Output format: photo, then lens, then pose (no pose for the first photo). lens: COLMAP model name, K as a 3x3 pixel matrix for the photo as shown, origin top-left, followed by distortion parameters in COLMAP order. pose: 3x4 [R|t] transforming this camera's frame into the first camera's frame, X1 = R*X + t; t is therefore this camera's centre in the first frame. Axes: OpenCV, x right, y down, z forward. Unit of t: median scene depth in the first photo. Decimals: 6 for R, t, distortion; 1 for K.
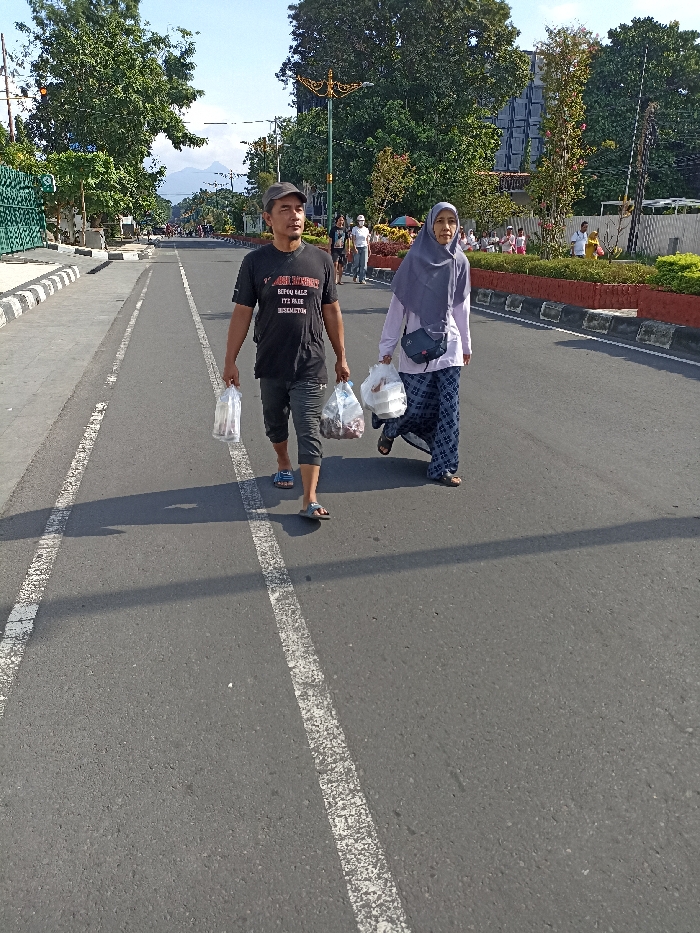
lens RADIAL K [[668.8, 0, 373.6], [0, 668.8, 475.7], [0, 0, 1]] dist [0.018213, -0.037280]
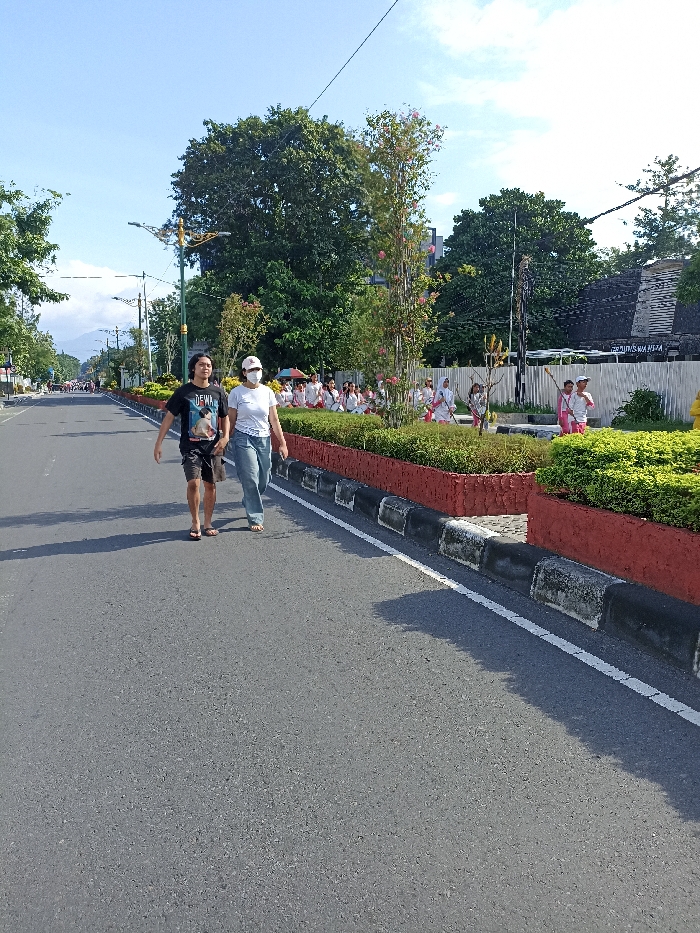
lens RADIAL K [[668.8, 0, 363.0], [0, 668.8, 478.2], [0, 0, 1]] dist [0.018213, -0.037280]
pose [[0.992975, -0.028796, 0.114766, 0.050000], [0.051976, 0.977499, -0.204436, -0.045708], [-0.106296, 0.208965, 0.972129, 0.119312]]
